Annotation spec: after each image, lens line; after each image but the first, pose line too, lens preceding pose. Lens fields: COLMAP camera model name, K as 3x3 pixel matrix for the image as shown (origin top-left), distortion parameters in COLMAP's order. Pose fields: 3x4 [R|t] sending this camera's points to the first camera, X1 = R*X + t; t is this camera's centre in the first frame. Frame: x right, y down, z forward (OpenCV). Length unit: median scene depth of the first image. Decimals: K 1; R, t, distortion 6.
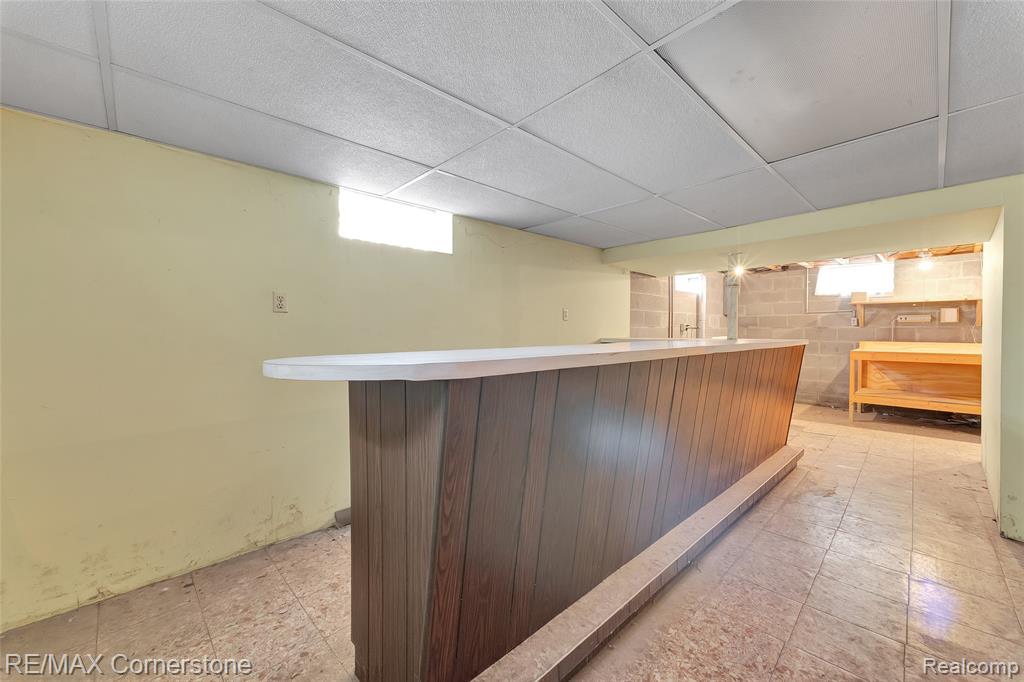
lens RADIAL K [[400.3, 0, 507.7], [0, 400.3, 337.1], [0, 0, 1]] dist [0.008373, -0.000488]
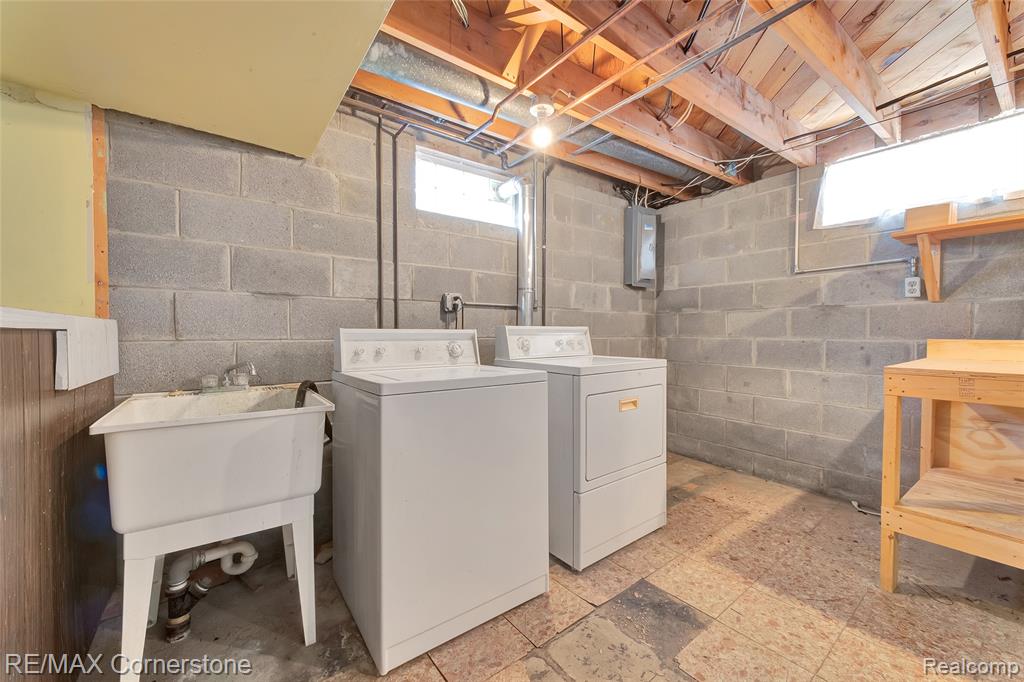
lens RADIAL K [[400.3, 0, 515.8], [0, 400.3, 340.5], [0, 0, 1]] dist [0.008373, -0.000488]
pose [[0.994955, -0.000168, -0.100325, 0.531847], [0.001050, 0.999961, 0.008739, 0.007635], [0.100320, -0.008800, 0.994916, 0.590618]]
